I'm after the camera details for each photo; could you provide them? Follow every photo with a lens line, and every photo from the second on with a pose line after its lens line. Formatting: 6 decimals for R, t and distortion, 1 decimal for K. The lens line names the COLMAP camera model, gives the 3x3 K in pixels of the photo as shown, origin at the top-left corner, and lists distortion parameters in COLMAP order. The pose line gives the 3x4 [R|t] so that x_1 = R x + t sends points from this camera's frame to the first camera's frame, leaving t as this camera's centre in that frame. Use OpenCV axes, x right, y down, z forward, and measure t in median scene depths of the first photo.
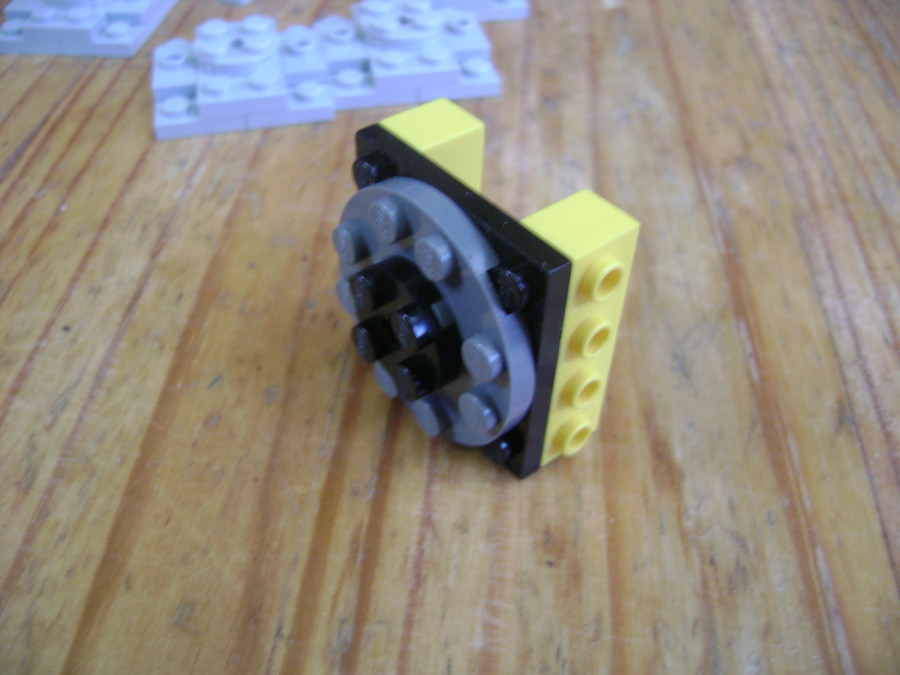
lens RADIAL K [[926.0, 0, 447.5], [0, 926.0, 341.4], [0, 0, 1]] dist [-0.181895, 0.097341]
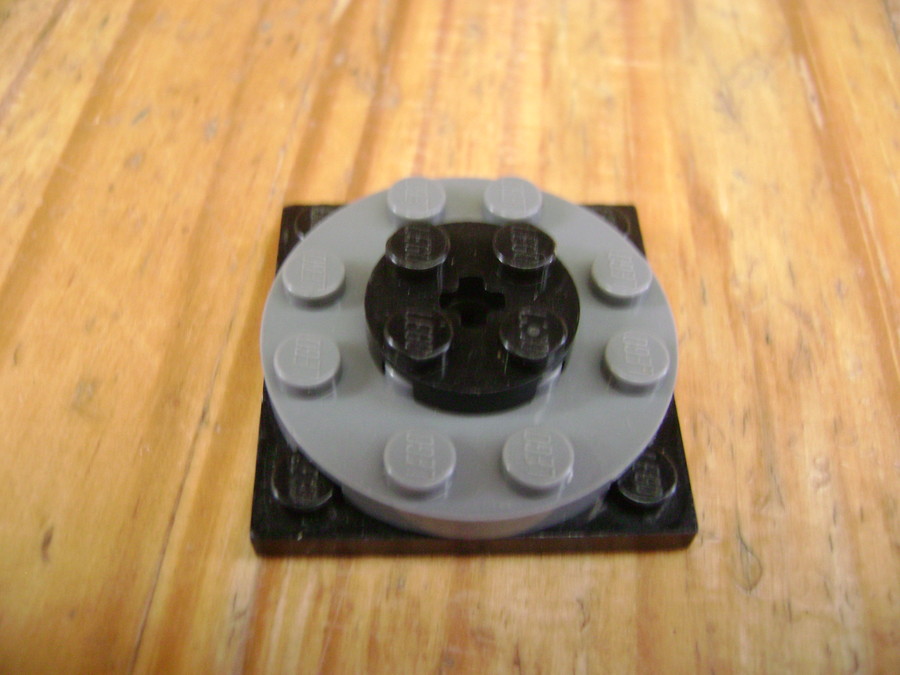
lens RADIAL K [[918.1, 0, 450.0], [0, 918.1, 337.5], [0, 0, 1]] dist [-0.178513, 0.079638]
pose [[0.999916, 0.012930, -0.001013, 0.019090], [-0.012527, 0.983085, 0.182721, 0.096395], [0.003358, -0.182692, 0.983164, 0.221439]]
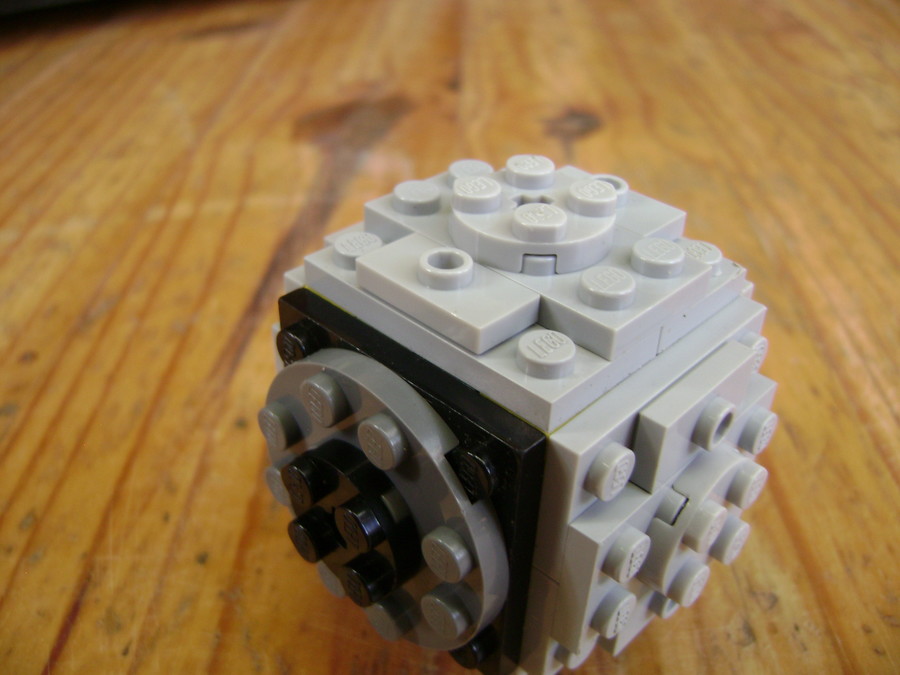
lens RADIAL K [[918.1, 0, 450.0], [0, 918.1, 337.5], [0, 0, 1]] dist [-0.178513, 0.079638]
pose [[0.997703, -0.036383, 0.057135, -0.079964], [0.045489, 0.984878, -0.167172, -0.558411], [-0.050189, 0.169387, 0.984271, 0.518152]]
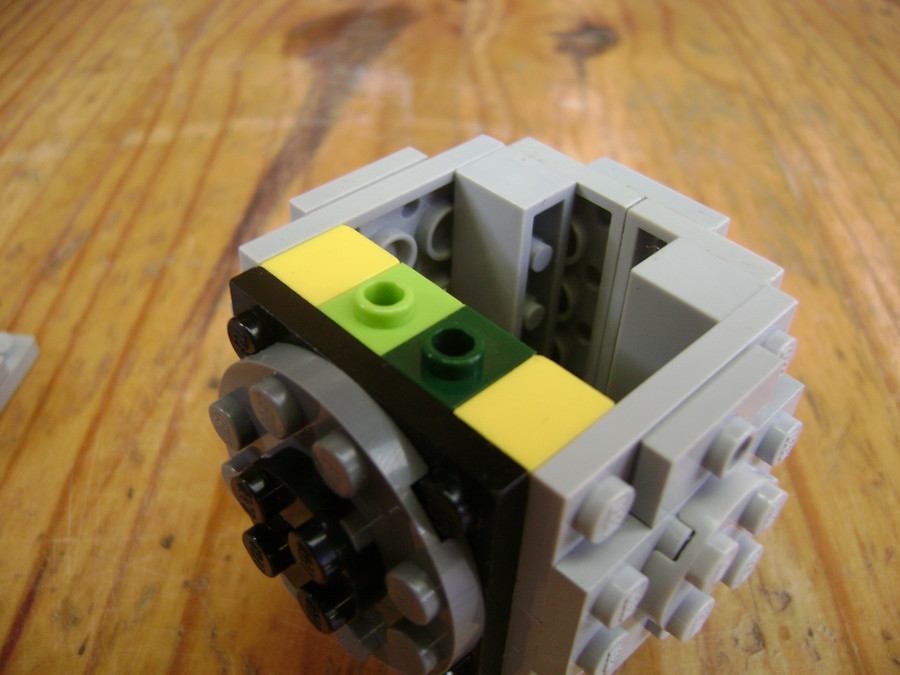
lens RADIAL K [[918.0, 0, 455.0], [0, 918.0, 332.2], [0, 0, 1]] dist [-0.172625, 0.062669]
pose [[0.998506, -0.027971, 0.046932, -0.046639], [0.030819, 0.997656, -0.061100, -0.652059], [-0.045113, 0.062455, 0.997028, 0.621642]]
